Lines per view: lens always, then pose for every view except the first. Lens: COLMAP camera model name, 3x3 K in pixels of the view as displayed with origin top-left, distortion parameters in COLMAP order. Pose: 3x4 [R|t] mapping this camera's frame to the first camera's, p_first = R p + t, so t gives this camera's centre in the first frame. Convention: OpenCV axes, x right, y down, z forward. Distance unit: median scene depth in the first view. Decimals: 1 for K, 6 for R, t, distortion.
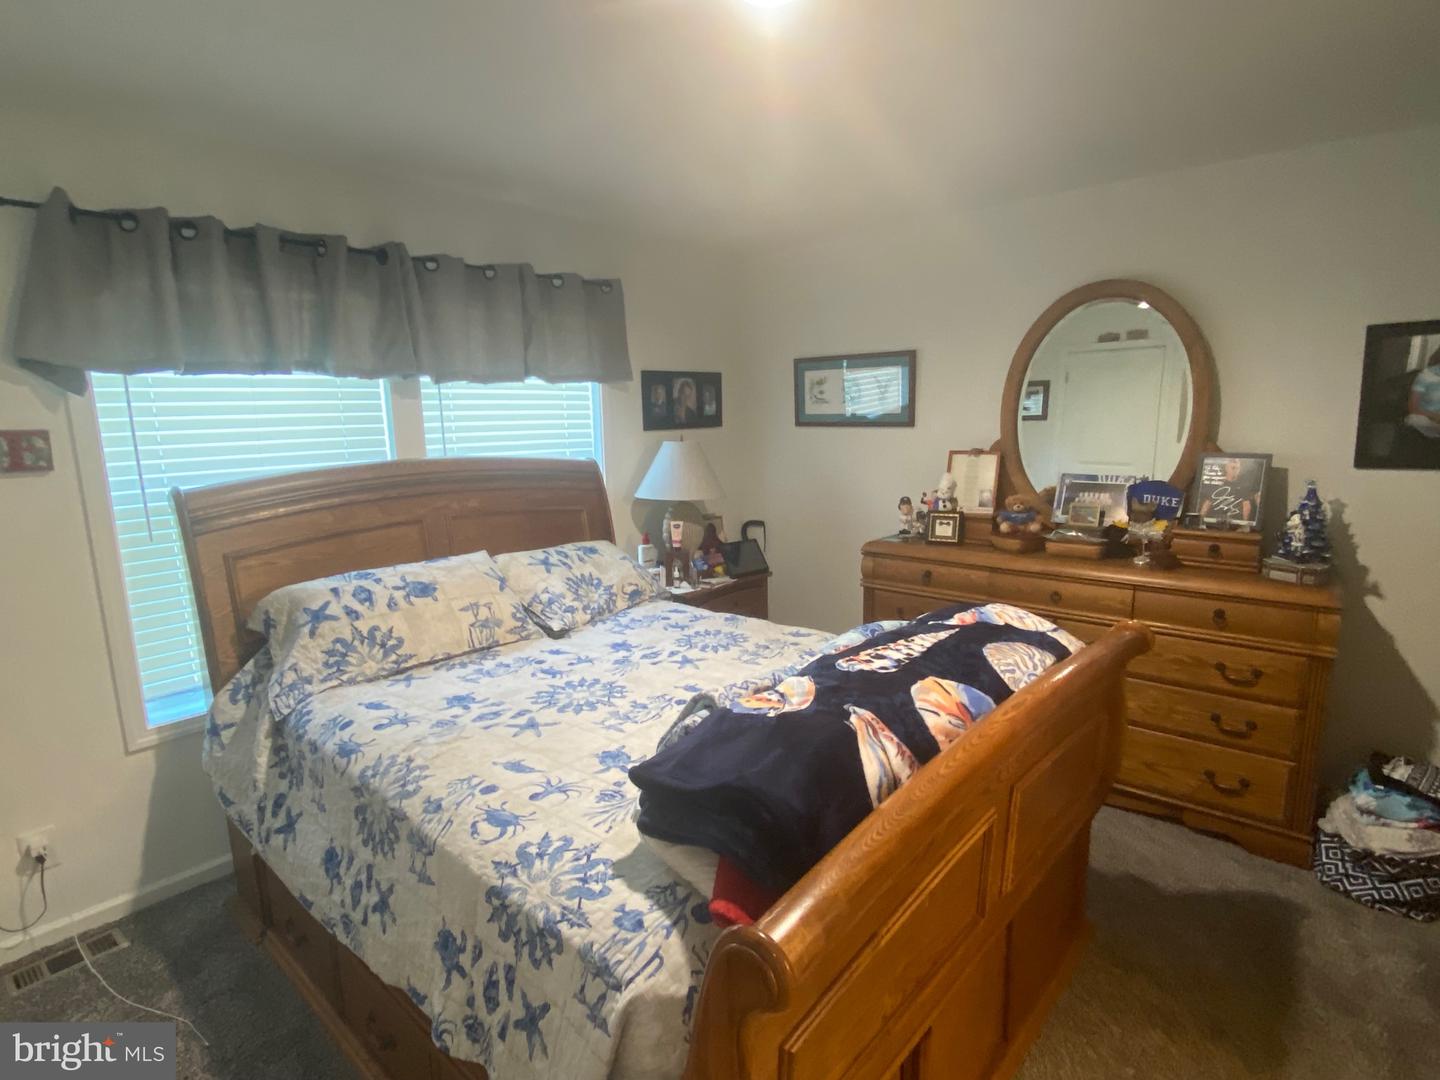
lens RADIAL K [[733.5, 0, 720.0], [0, 733.5, 540.0], [0, 0, 1]] dist [0.064138, -0.050624]
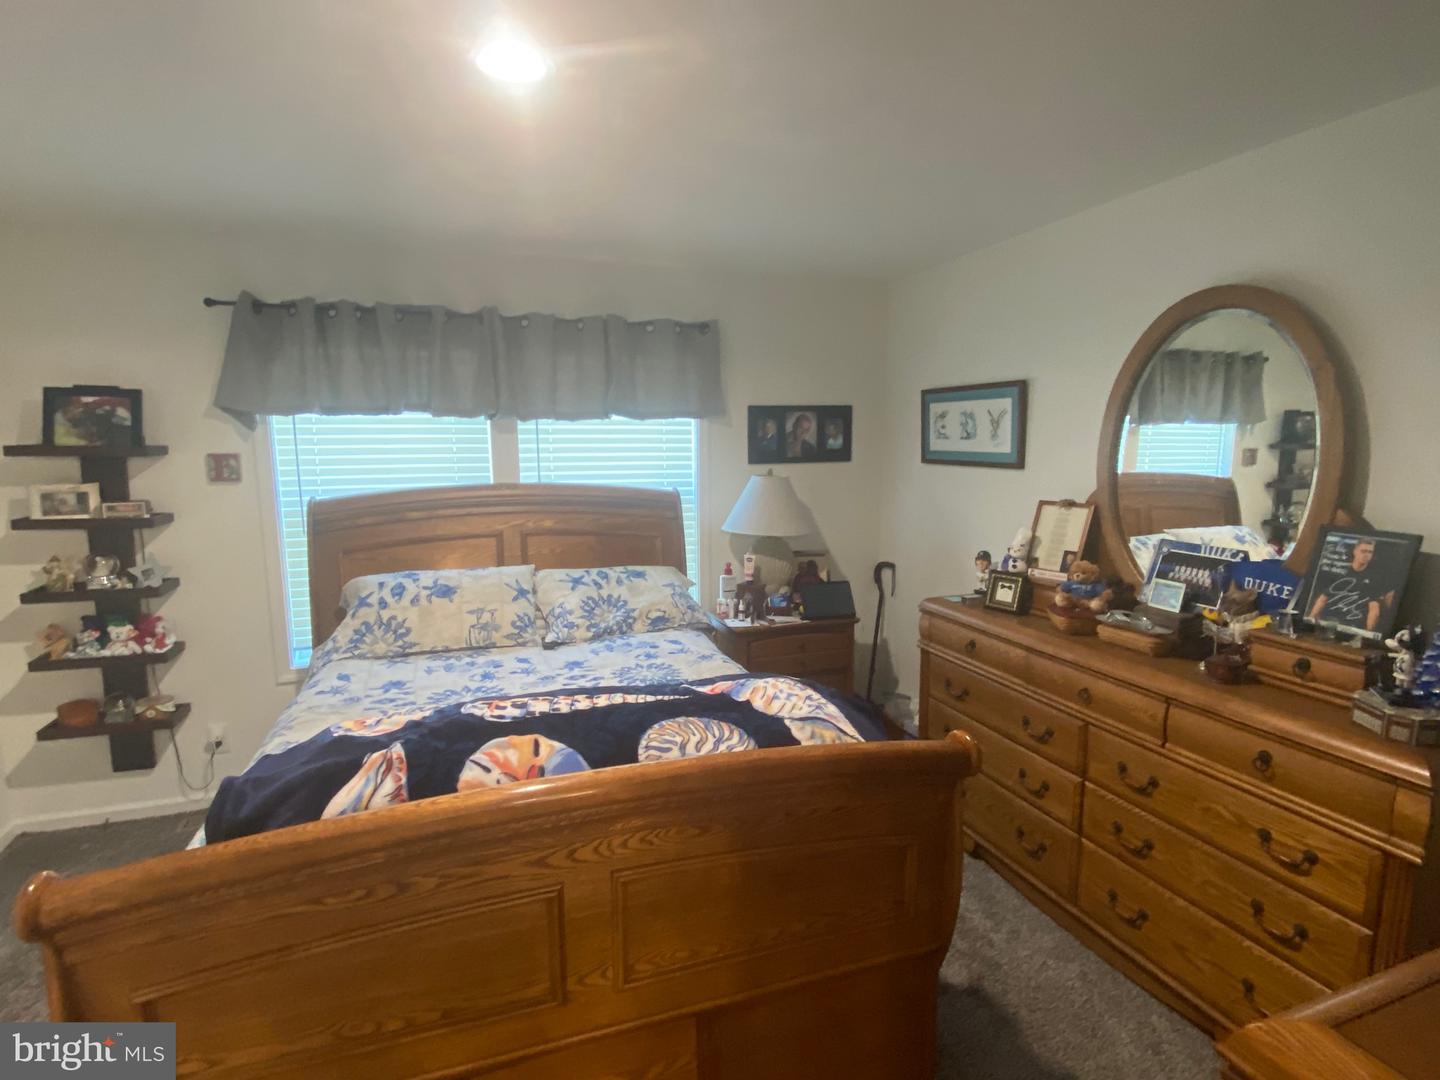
lens RADIAL K [[733.5, 0, 720.0], [0, 733.5, 540.0], [0, 0, 1]] dist [0.064138, -0.050624]
pose [[0.875536, 0.081299, -0.476264, 0.510270], [-0.095723, 0.995390, -0.006056, -0.047883], [0.473576, 0.050892, 0.879281, 0.129972]]
